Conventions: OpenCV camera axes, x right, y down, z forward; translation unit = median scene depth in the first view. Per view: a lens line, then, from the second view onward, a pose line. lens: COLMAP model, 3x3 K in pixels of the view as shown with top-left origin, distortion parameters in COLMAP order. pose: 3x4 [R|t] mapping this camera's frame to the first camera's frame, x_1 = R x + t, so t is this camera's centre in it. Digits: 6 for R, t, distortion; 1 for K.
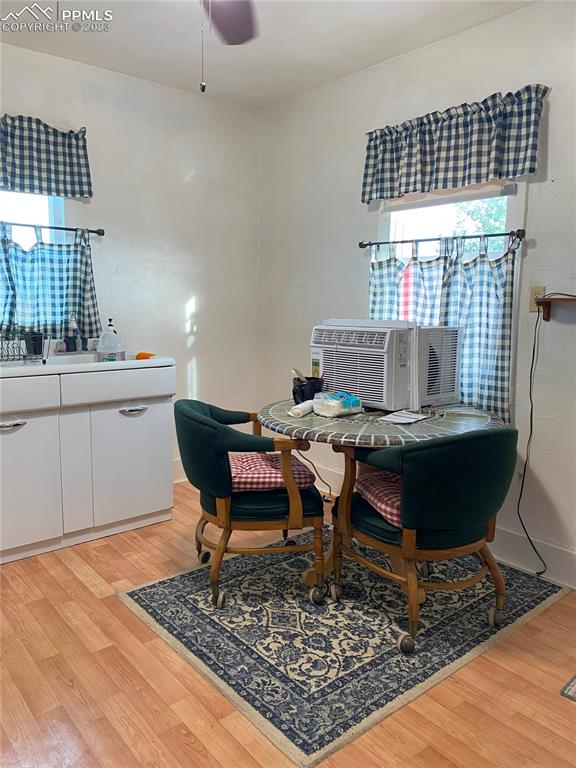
lens RADIAL K [[589.3, 0, 288.0], [0, 589.3, 384.0], [0, 0, 1]] dist [-0.005451, -0.005637]
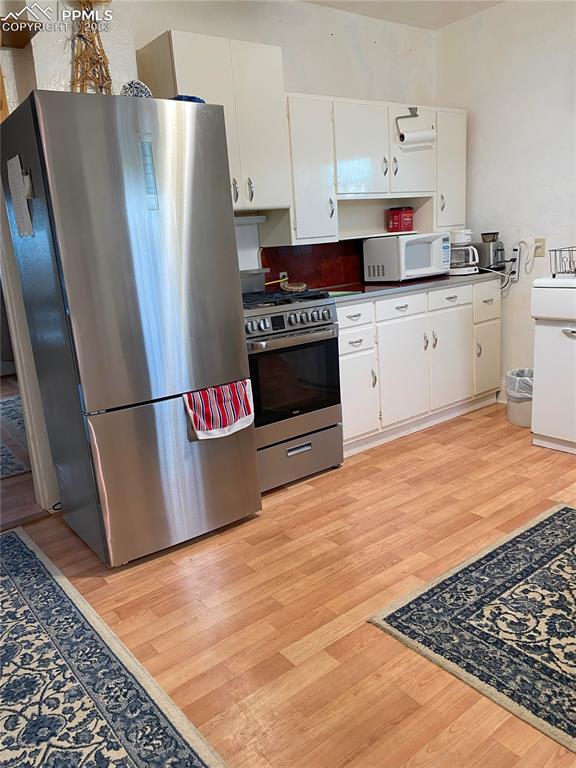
lens RADIAL K [[576.4, 0, 288.0], [0, 576.4, 384.0], [0, 0, 1]] dist [0.049585, -0.063135]
pose [[-0.027123, 0.233203, -0.972050, 0.863045], [-0.068798, 0.969666, 0.234551, -0.080307], [0.997262, 0.073237, -0.010256, 0.624688]]
